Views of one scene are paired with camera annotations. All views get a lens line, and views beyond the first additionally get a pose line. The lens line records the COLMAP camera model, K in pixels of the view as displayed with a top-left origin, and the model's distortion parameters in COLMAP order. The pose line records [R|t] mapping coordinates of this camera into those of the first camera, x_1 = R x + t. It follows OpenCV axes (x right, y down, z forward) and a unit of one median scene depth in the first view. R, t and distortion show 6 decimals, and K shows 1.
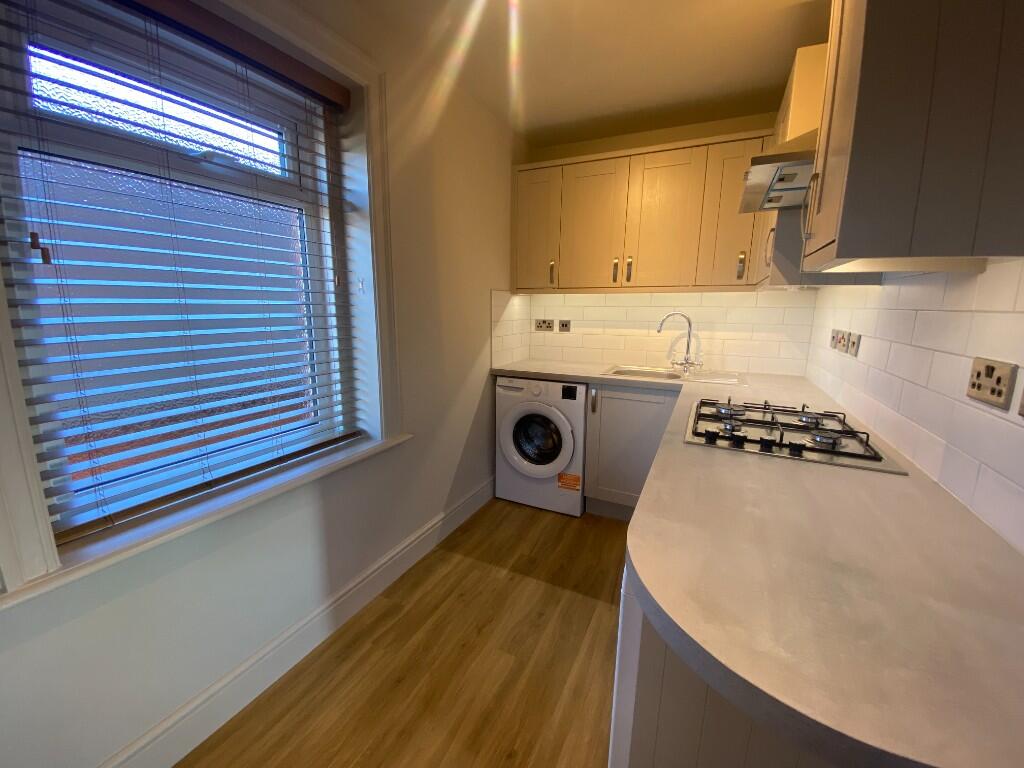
lens RADIAL K [[399.8, 0, 505.8], [0, 399.8, 383.1], [0, 0, 1]] dist [0.019814, -0.022645]
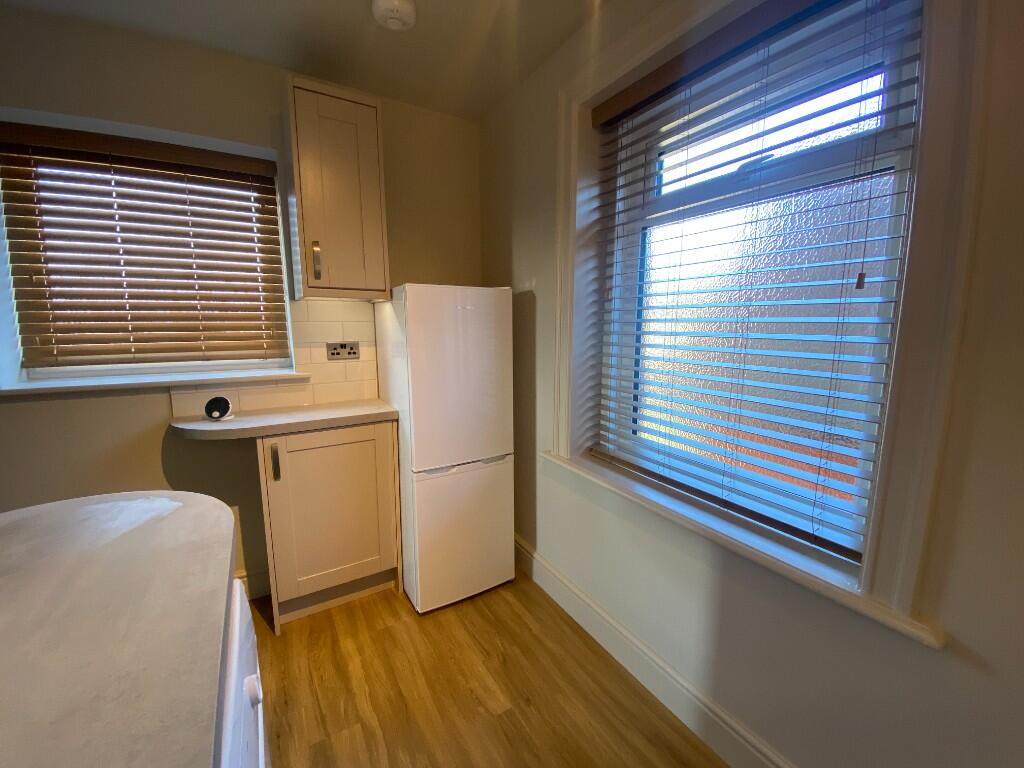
lens RADIAL K [[399.8, 0, 505.8], [0, 399.8, 383.1], [0, 0, 1]] dist [0.019814, -0.022645]
pose [[-0.533009, 0.122258, -0.837230, 0.862176], [-0.147991, 0.960782, 0.234515, -0.430285], [0.833067, 0.248901, -0.494012, 2.267646]]
